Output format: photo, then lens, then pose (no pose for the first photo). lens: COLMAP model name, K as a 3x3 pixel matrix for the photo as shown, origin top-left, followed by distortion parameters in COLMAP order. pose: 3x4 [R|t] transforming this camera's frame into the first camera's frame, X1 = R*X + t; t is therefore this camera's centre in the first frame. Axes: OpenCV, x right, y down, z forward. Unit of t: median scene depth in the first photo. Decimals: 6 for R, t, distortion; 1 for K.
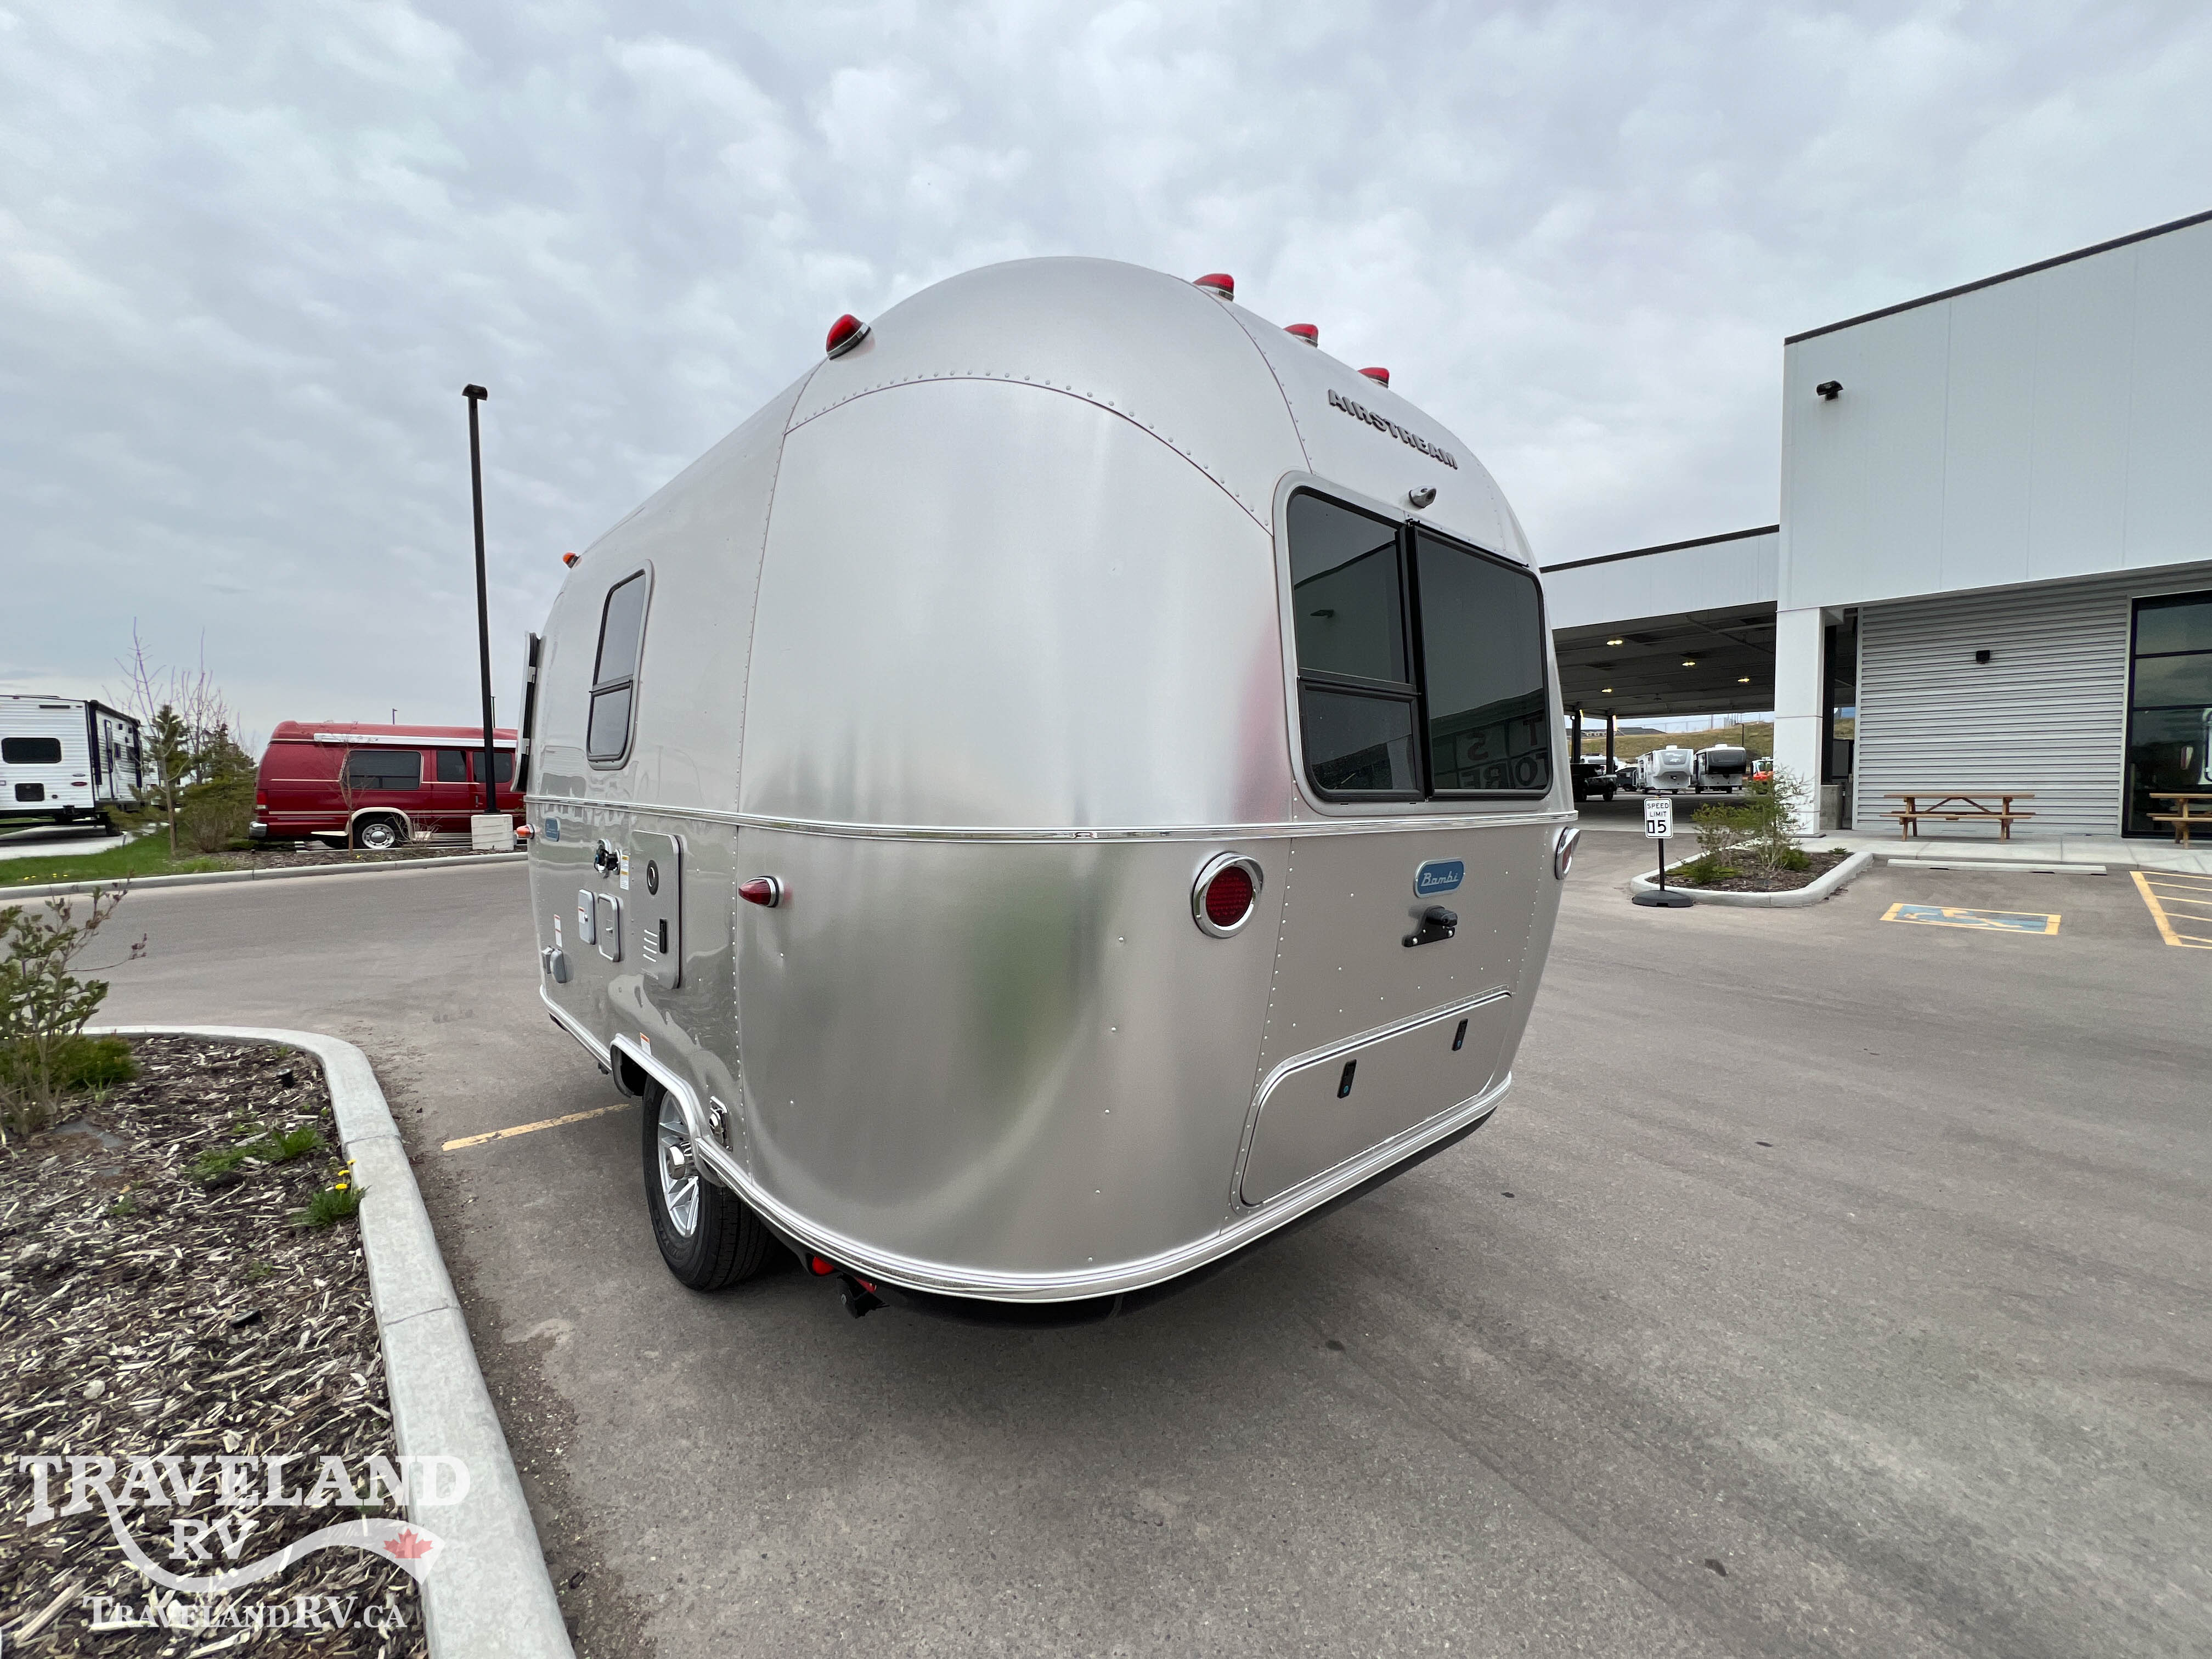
lens RADIAL K [[882.4, 0, 1111.9], [0, 882.4, 861.9], [0, 0, 1]] dist [-0.001726, 0.000398]
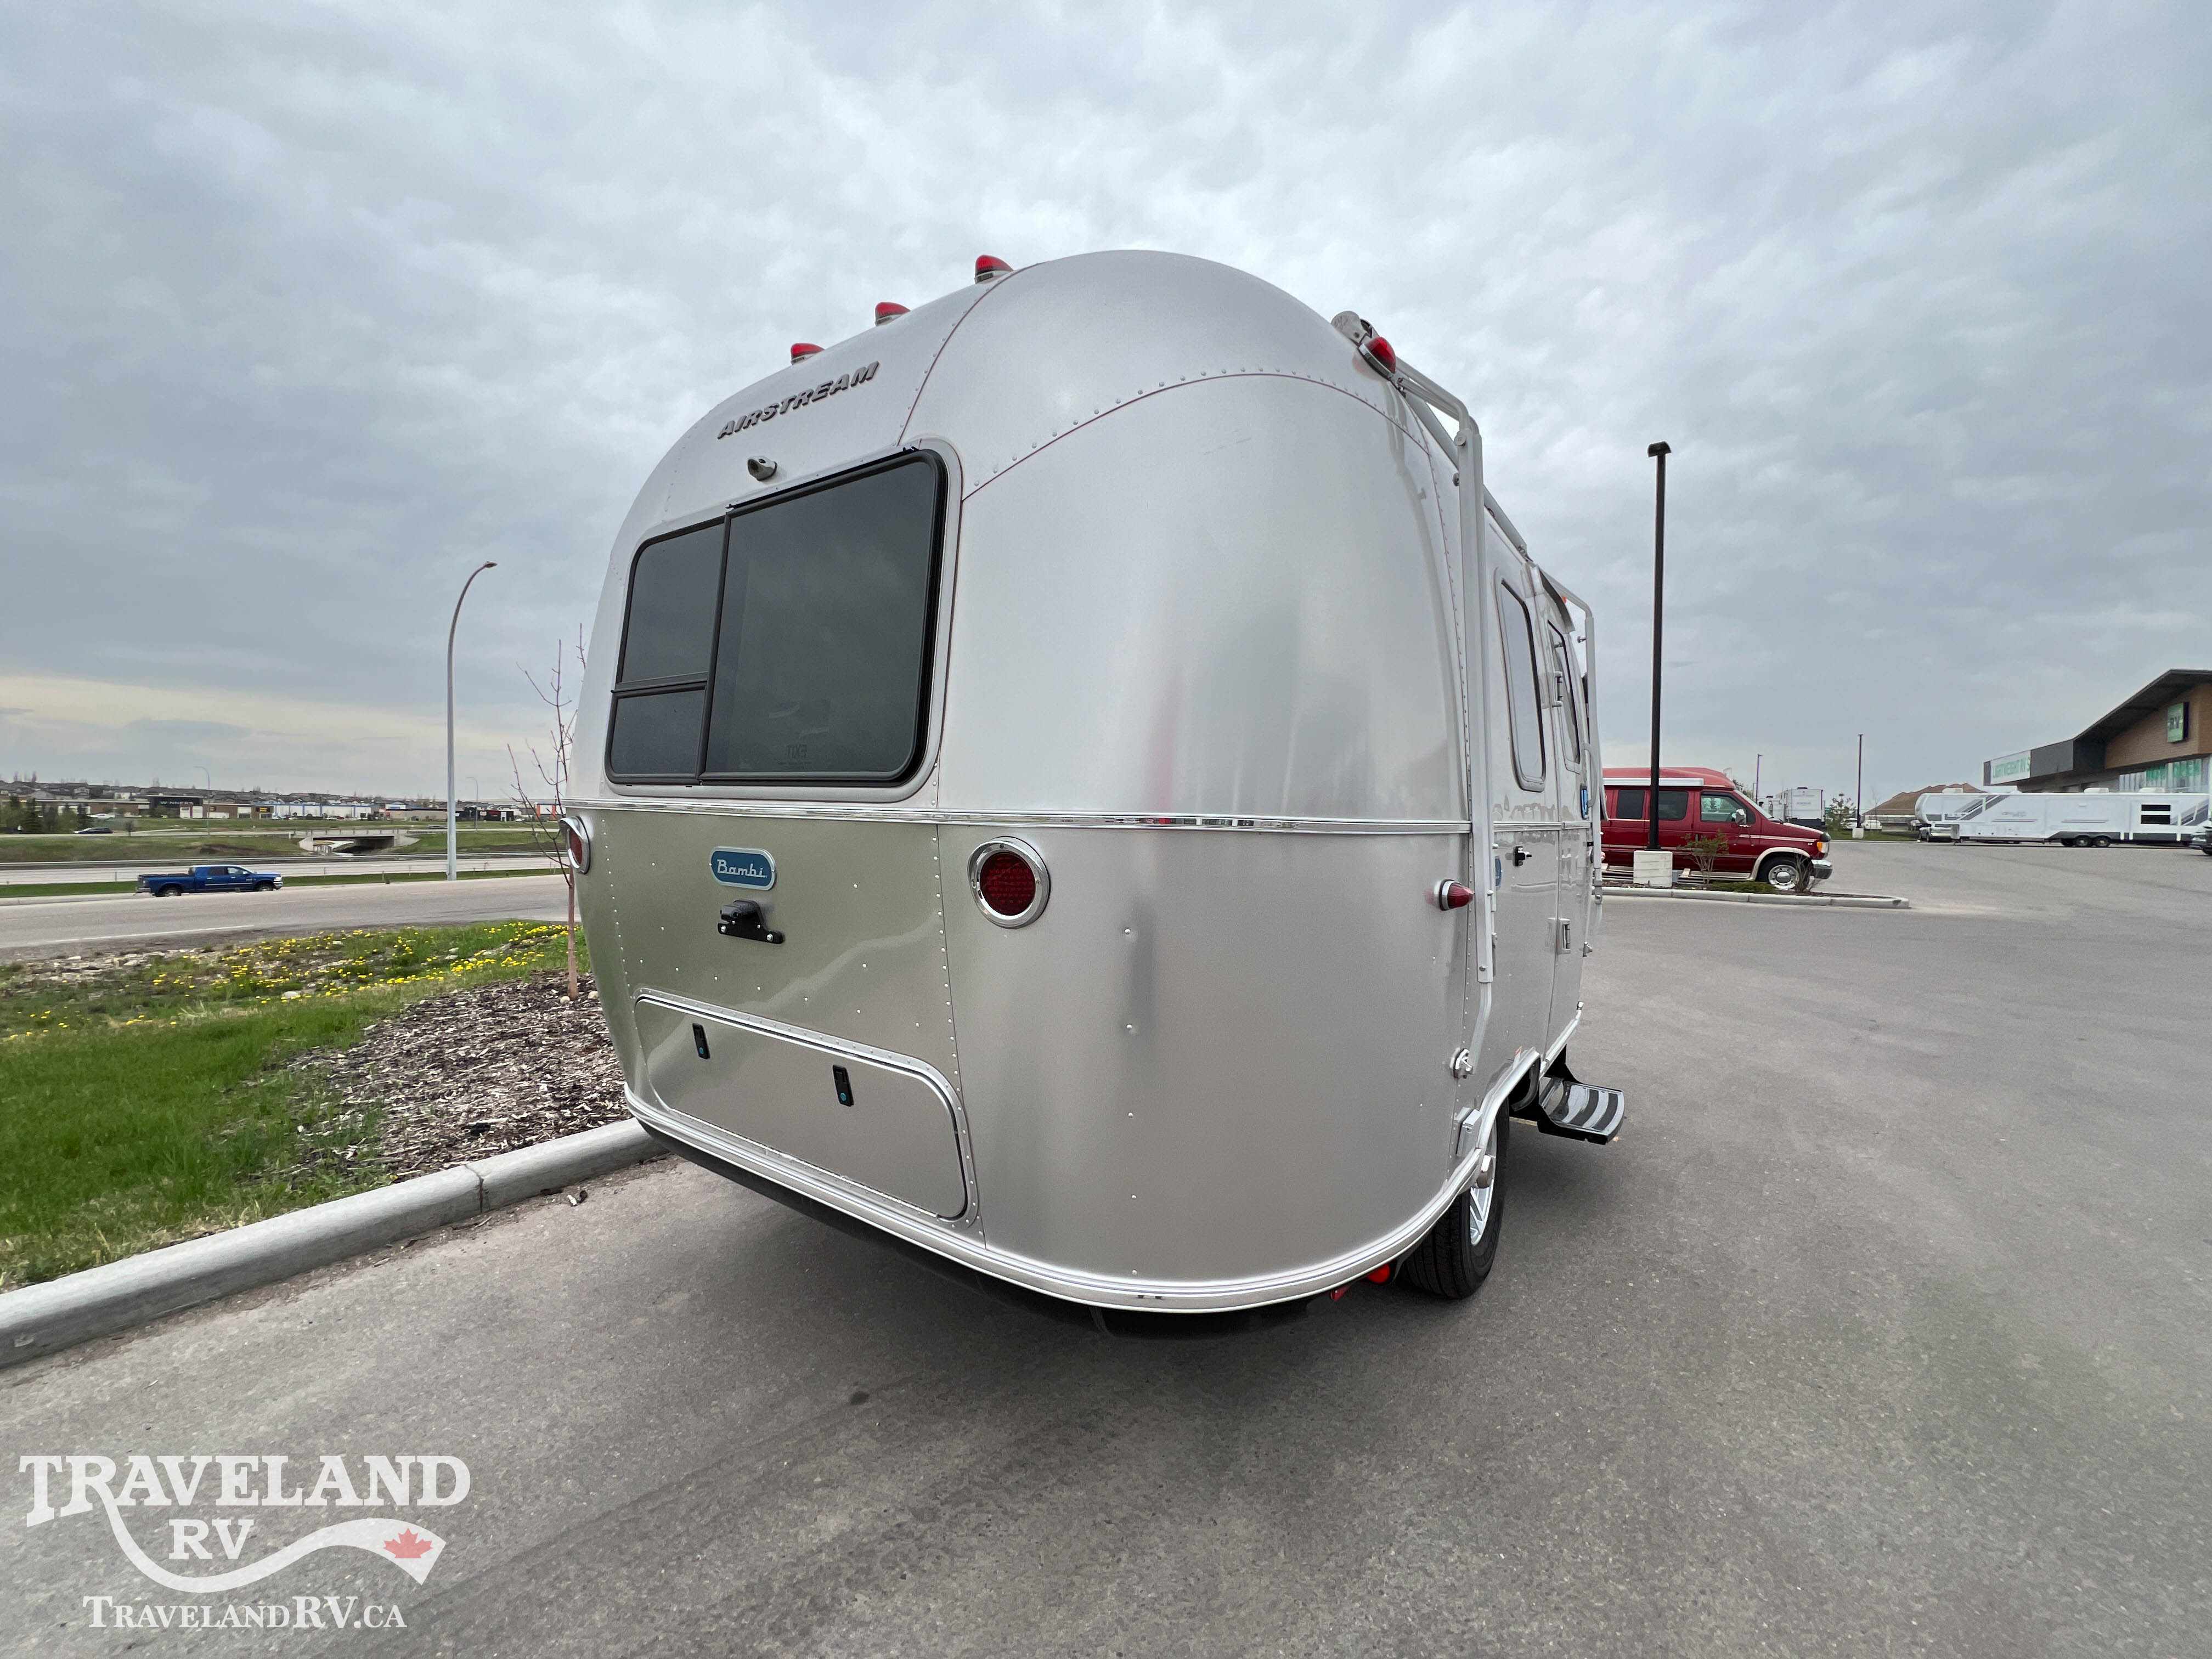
lens RADIAL K [[882.4, 0, 1096.7], [0, 882.4, 818.7], [0, 0, 1]] dist [-0.001726, 0.000398]
pose [[0.208325, 0.007530, -0.978031, 0.809736], [-0.103523, 0.994523, -0.014393, -0.036403], [0.972566, 0.104247, 0.207964, 0.677107]]
